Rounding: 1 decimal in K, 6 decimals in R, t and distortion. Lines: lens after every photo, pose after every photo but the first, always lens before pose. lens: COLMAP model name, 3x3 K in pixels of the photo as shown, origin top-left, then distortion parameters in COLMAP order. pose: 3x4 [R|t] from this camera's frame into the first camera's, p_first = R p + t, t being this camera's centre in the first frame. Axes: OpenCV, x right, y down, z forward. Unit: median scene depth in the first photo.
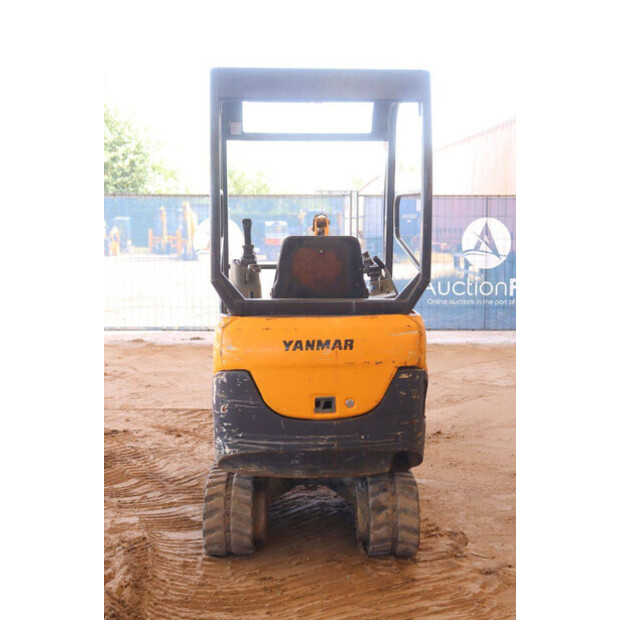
lens RADIAL K [[905.2, 0, 311.8], [0, 905.2, 311.0], [0, 0, 1]] dist [0.057854, 0.076204]
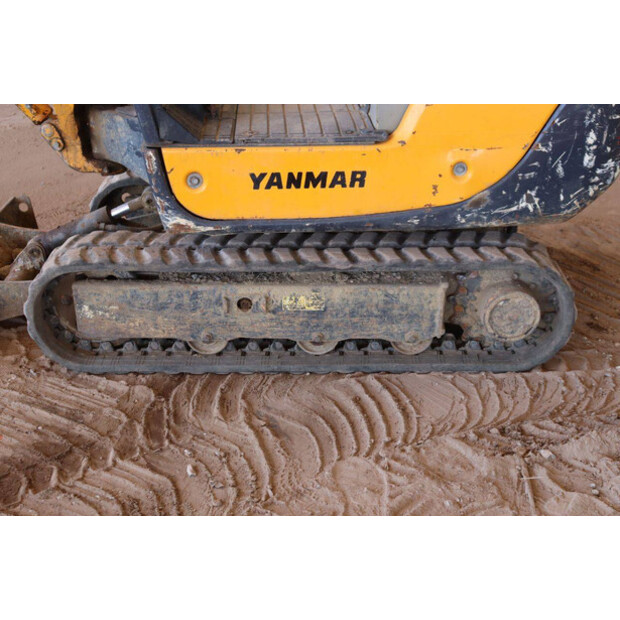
lens RADIAL K [[866.1, 0, 310.0], [0, 866.1, 310.0], [0, 0, 1]] dist [0.073099, 0.077333]
pose [[0.011133, -0.439769, 0.898042, -0.669934], [0.109239, 0.893257, 0.436071, -0.044607], [-0.993953, 0.093246, 0.057984, 1.184805]]
